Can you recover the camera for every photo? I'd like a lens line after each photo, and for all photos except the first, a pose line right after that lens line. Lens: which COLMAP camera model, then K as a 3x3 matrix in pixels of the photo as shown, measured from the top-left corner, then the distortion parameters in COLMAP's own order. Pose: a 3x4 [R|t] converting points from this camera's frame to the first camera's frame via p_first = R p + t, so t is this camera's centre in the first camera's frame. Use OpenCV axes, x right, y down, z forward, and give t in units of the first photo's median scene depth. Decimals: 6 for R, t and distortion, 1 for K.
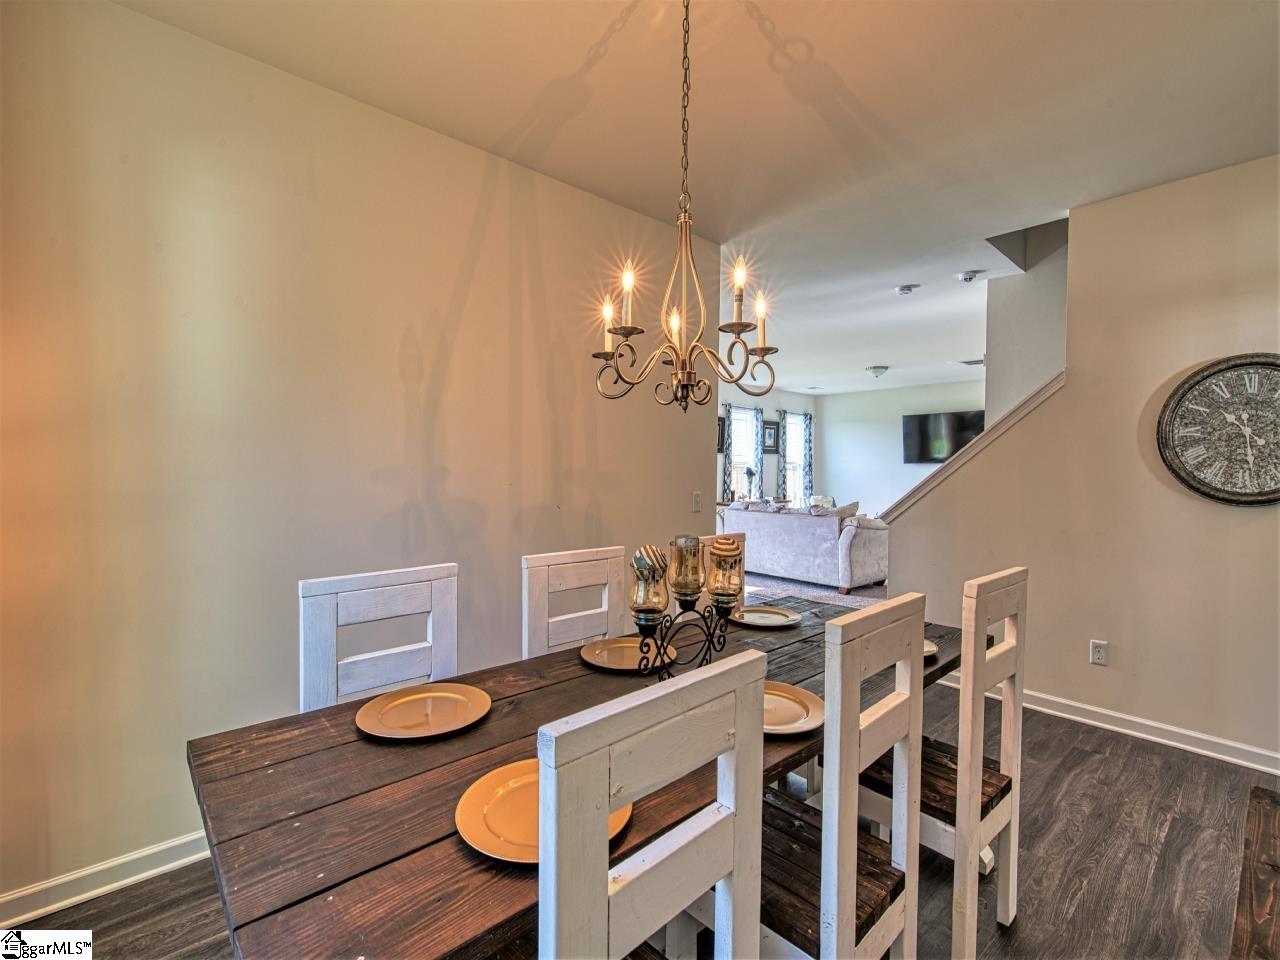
lens RADIAL K [[589.6, 0, 637.1], [0, 589.6, 491.4], [0, 0, 1]] dist [0.003696, 0.000583]
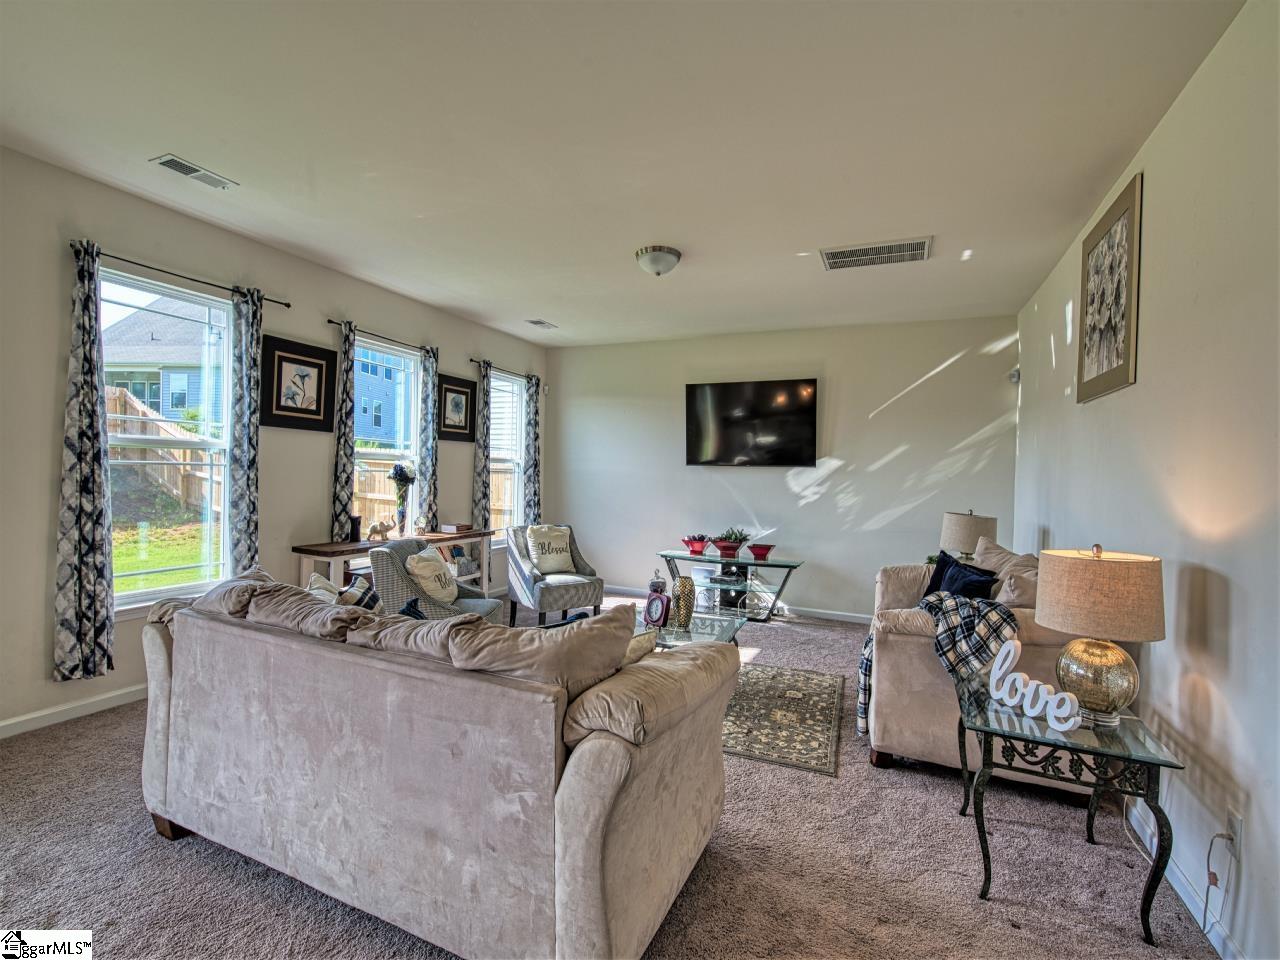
lens RADIAL K [[589.6, 0, 639.8], [0, 589.6, 477.4], [0, 0, 1]] dist [0.003696, 0.000583]
pose [[0.915370, 0.014658, 0.402346, 0.168031], [-0.003868, 0.999611, -0.027618, -0.018255], [-0.402594, 0.023725, 0.915071, 0.469243]]
